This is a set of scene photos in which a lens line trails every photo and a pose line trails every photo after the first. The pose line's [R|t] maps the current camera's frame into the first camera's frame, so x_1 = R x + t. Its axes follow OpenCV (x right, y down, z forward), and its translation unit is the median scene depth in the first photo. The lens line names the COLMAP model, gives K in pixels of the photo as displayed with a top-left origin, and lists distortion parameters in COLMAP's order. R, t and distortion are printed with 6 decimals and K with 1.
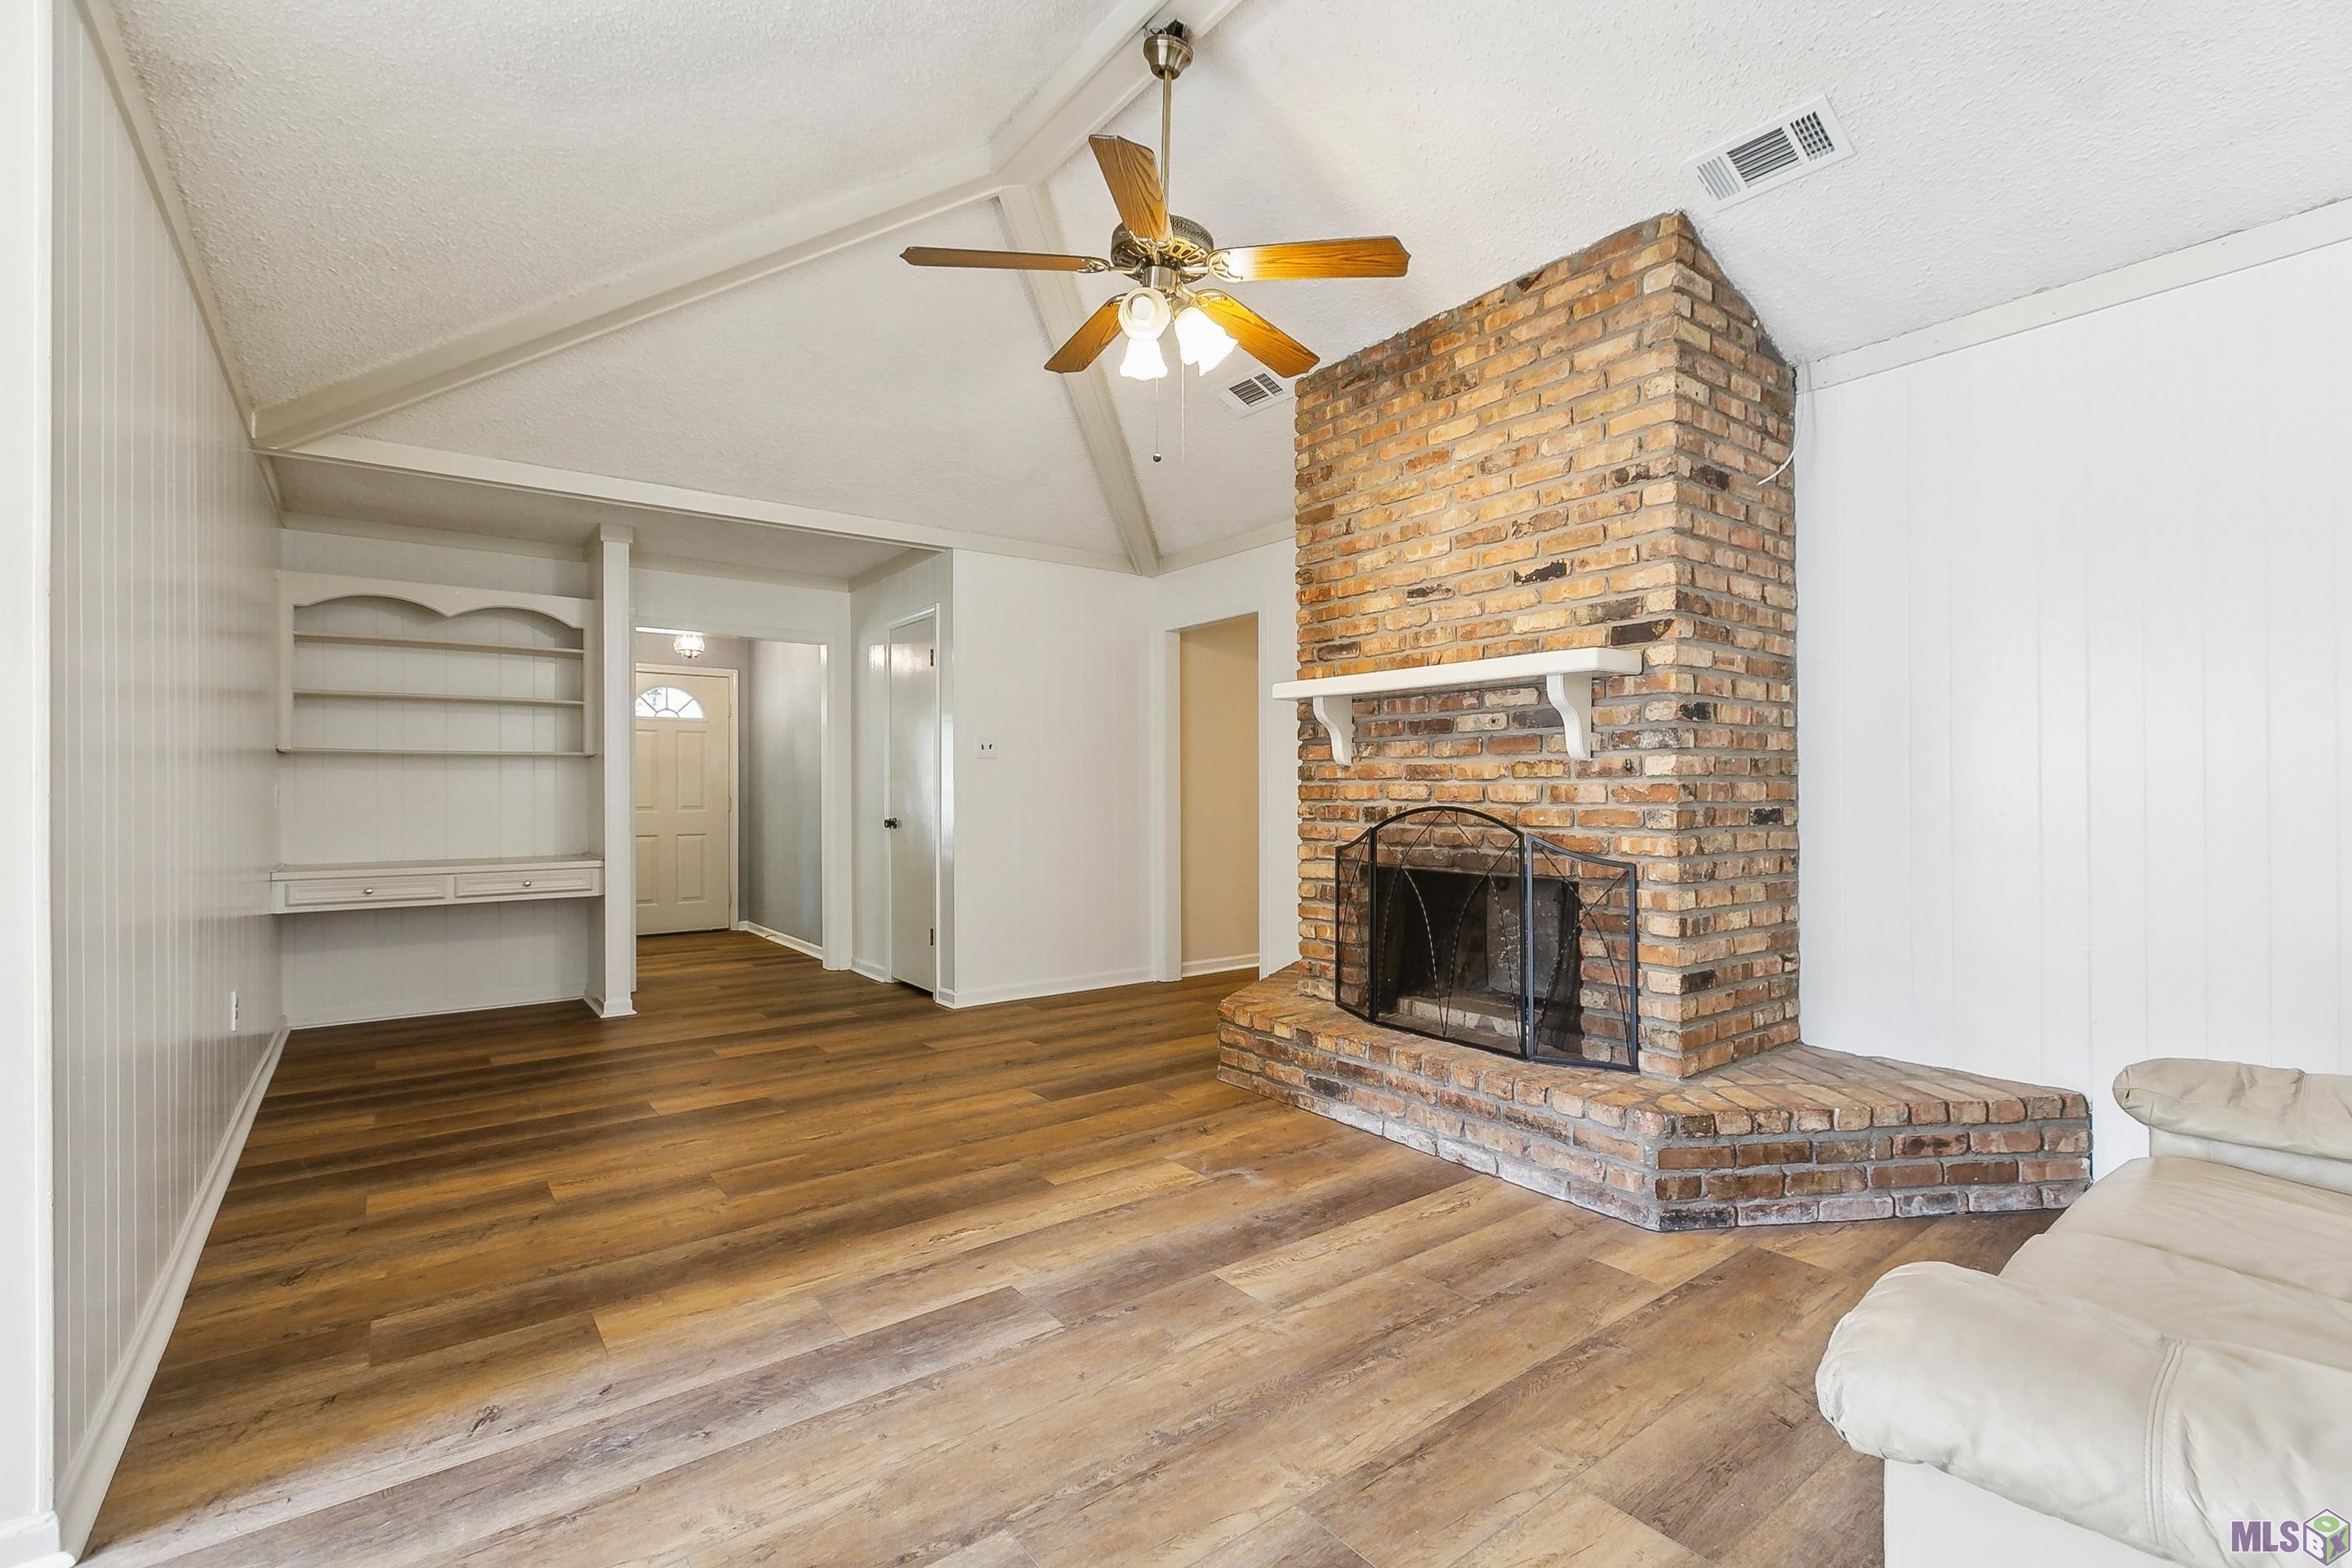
lens RADIAL K [[1044.4, 0, 1178.7], [0, 1044.4, 783.7], [0, 0, 1]] dist [0.001316, 0.001446]
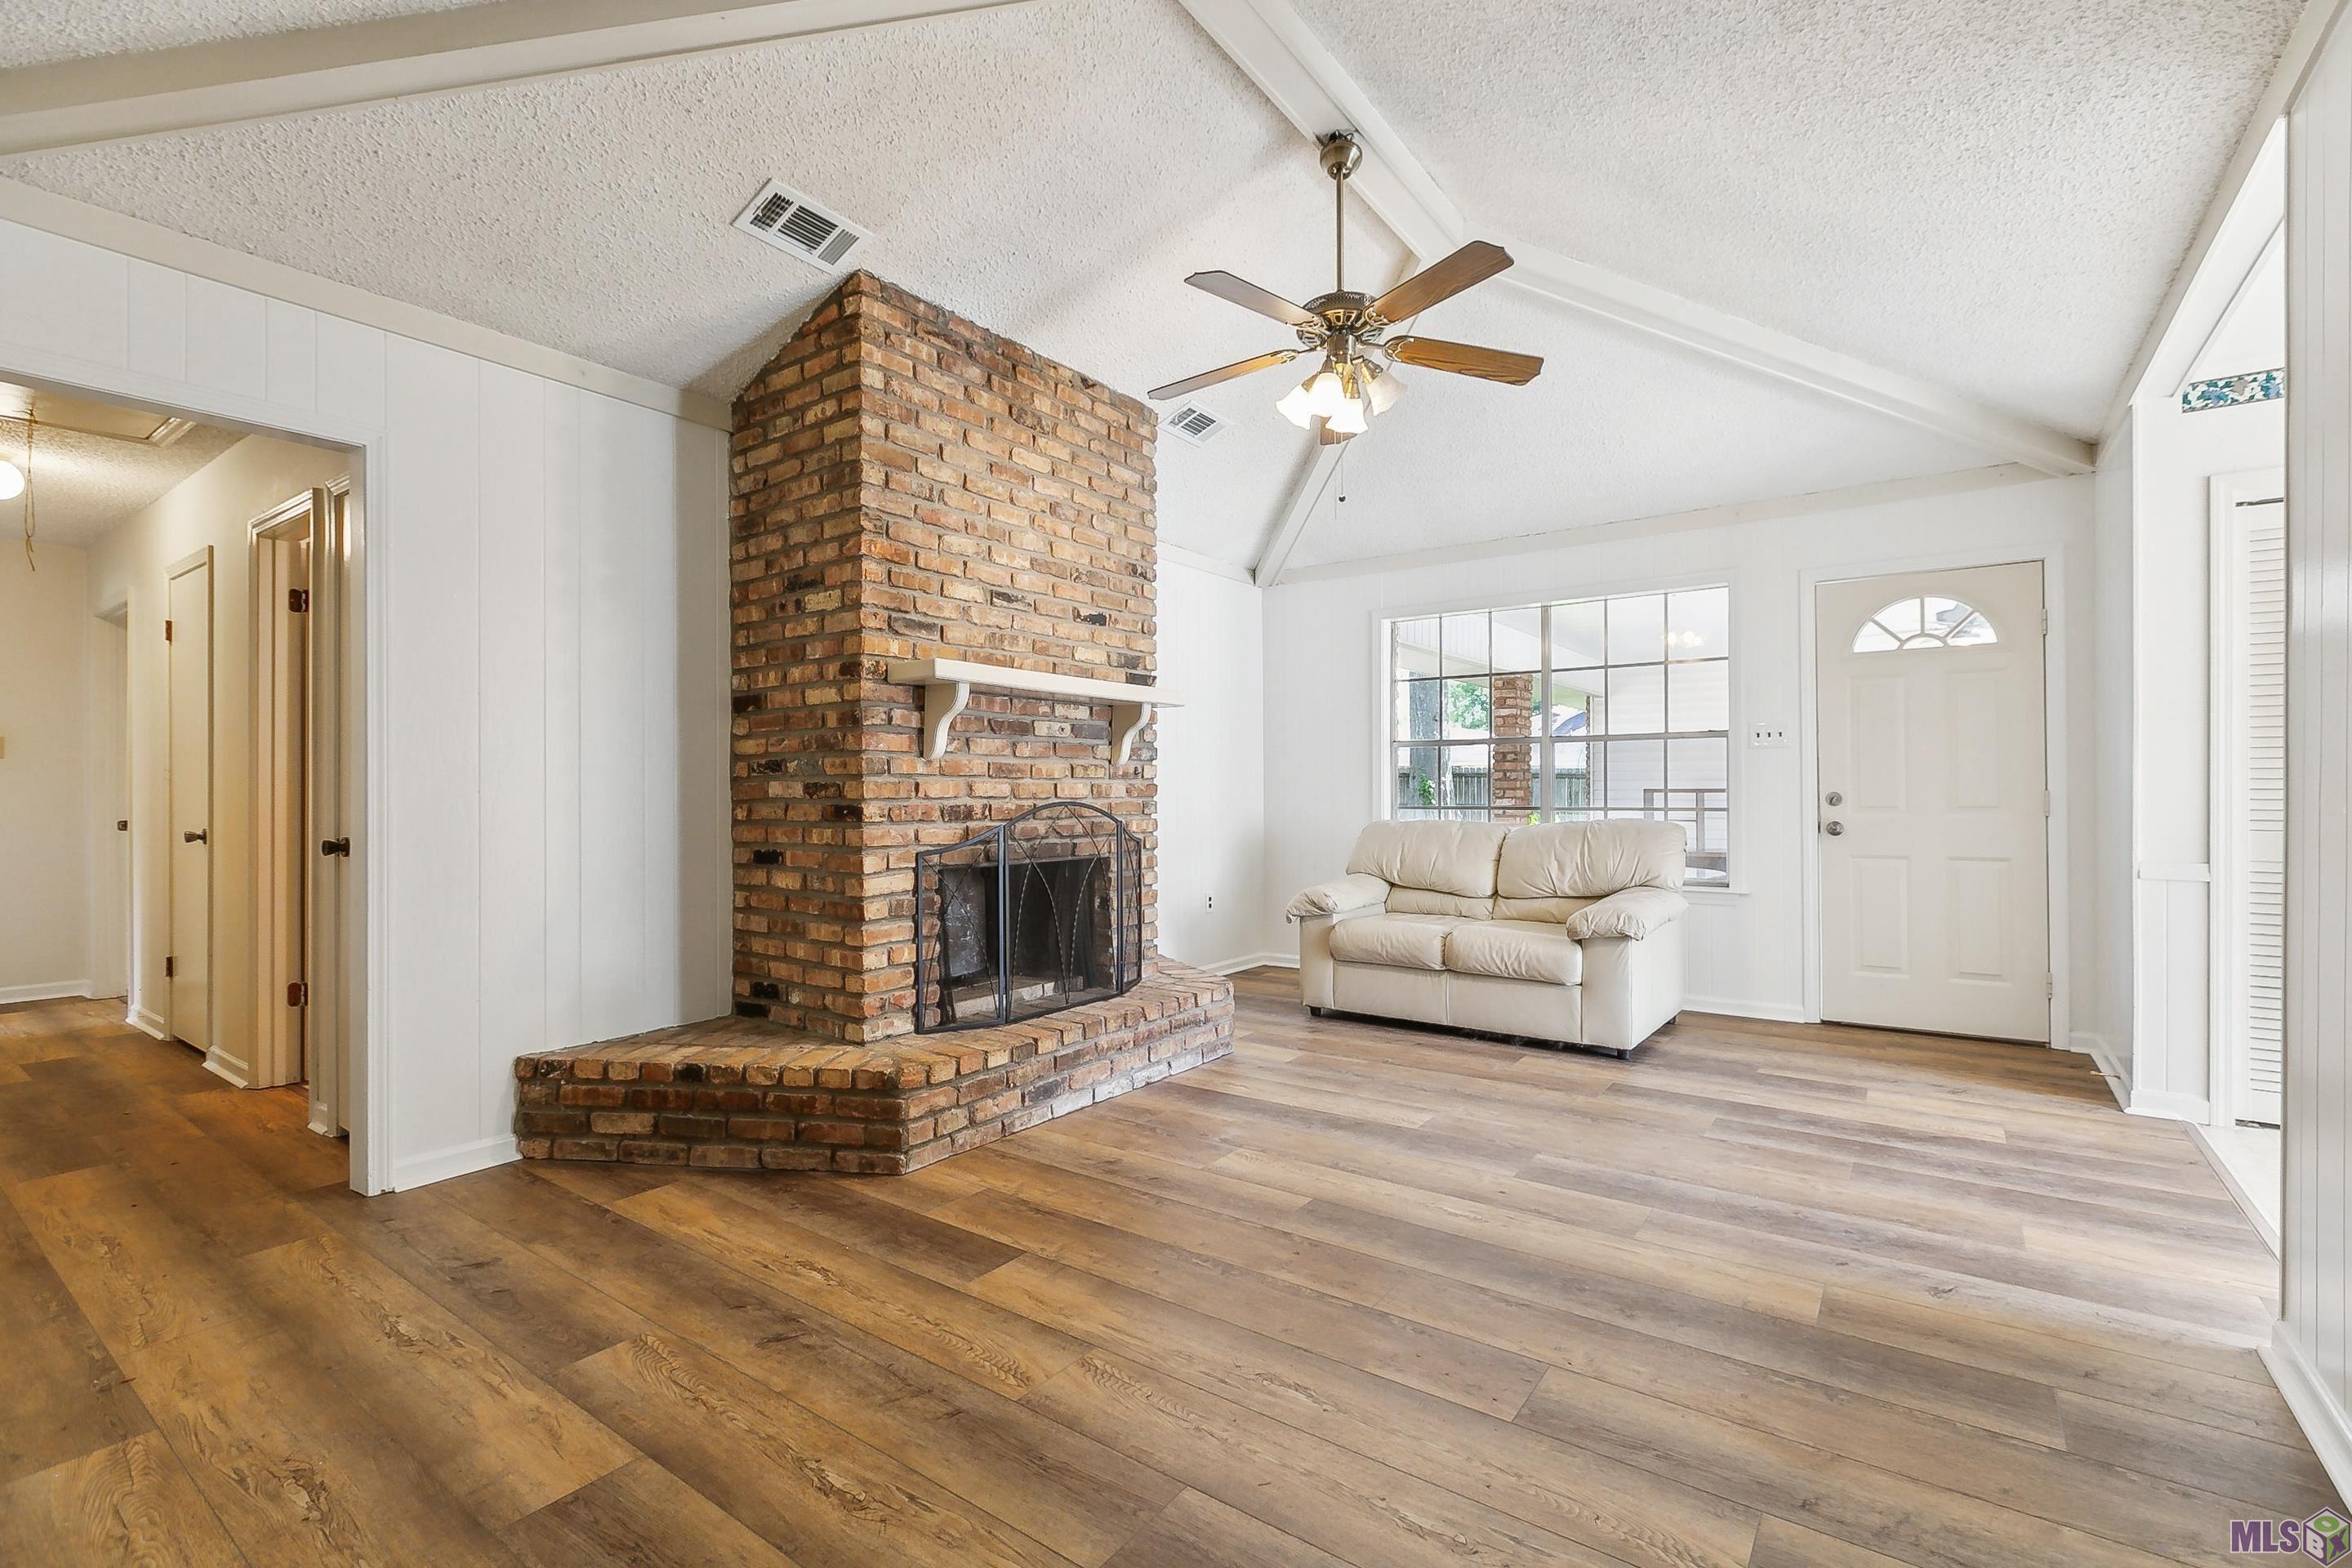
lens RADIAL K [[1044.4, 0, 1178.3], [0, 1044.4, 791.3], [0, 0, 1]] dist [0.001316, 0.001446]
pose [[-0.288060, 0.002793, 0.957608, -0.874303], [-0.000850, 0.999995, -0.003172, 0.013951], [-0.957612, -0.001728, -0.288056, 1.223317]]
